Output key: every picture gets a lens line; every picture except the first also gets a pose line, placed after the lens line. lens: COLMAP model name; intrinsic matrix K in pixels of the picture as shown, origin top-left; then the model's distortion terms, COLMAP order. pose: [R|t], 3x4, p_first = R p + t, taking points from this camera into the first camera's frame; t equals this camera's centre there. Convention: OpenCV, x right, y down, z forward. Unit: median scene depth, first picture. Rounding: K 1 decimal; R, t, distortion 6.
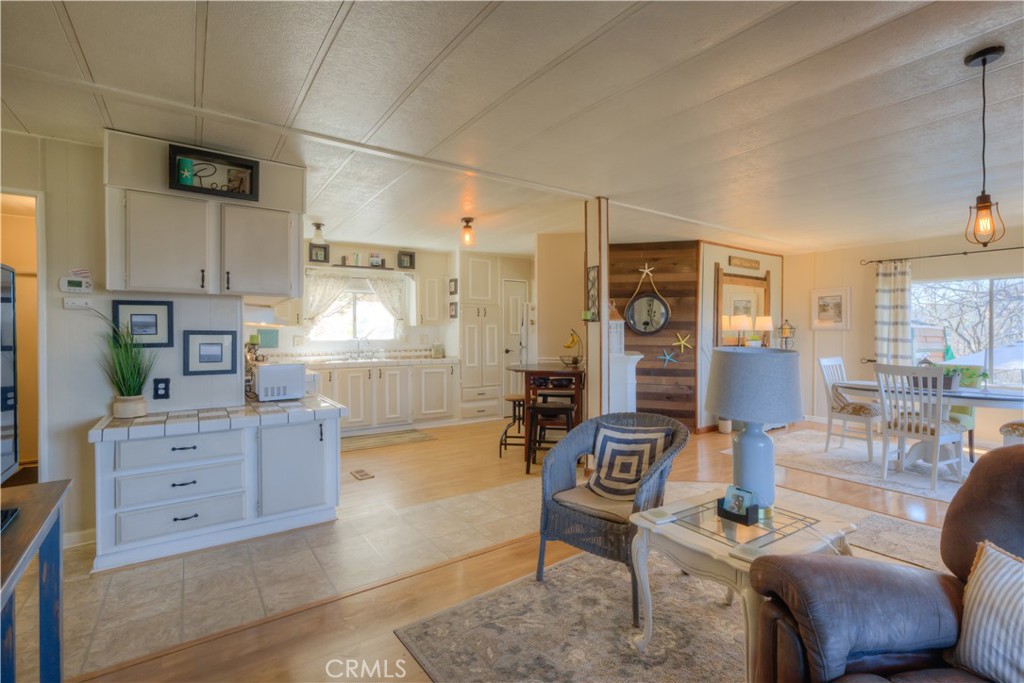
lens RADIAL K [[467.7, 0, 518.3], [0, 467.7, 337.8], [0, 0, 1]] dist [0.001038, -0.000174]
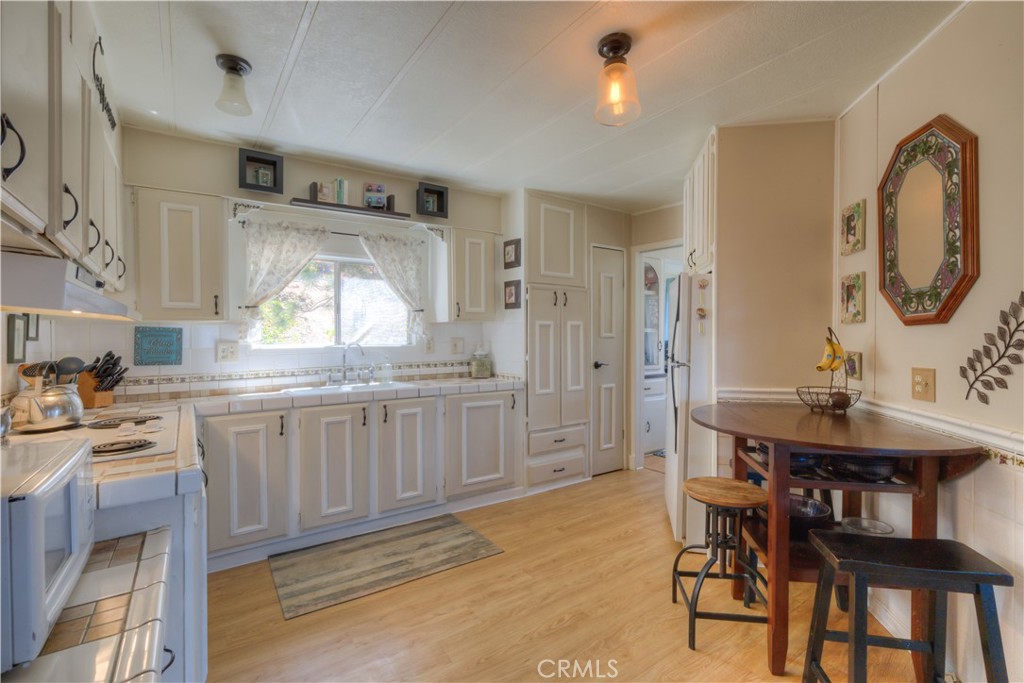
lens RADIAL K [[467.7, 0, 518.3], [0, 467.7, 337.8], [0, 0, 1]] dist [0.001038, -0.000174]
pose [[0.999968, 0.000278, 0.008030, -0.142148], [-0.000258, 0.999997, -0.002405, -0.005282], [-0.008030, 0.002403, 0.999965, 0.450168]]
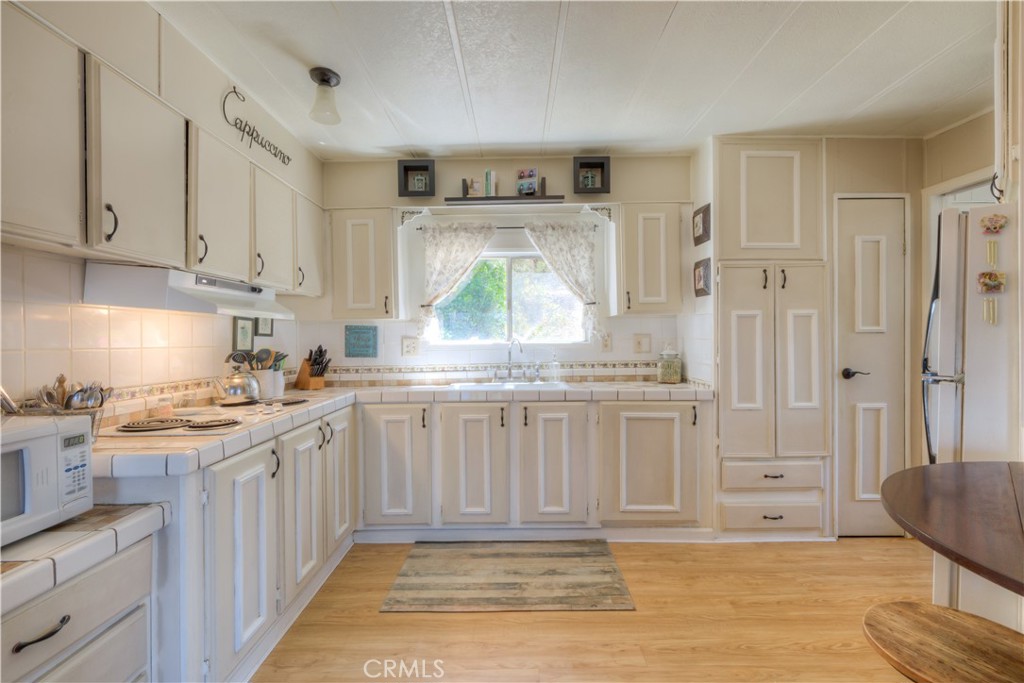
lens RADIAL K [[467.7, 0, 518.3], [0, 467.7, 337.8], [0, 0, 1]] dist [0.001038, -0.000174]
pose [[0.822056, -0.000442, -0.569407, -0.030684], [0.000237, 1.000000, -0.000434, -0.002238], [0.569407, 0.000222, 0.822056, 0.563685]]
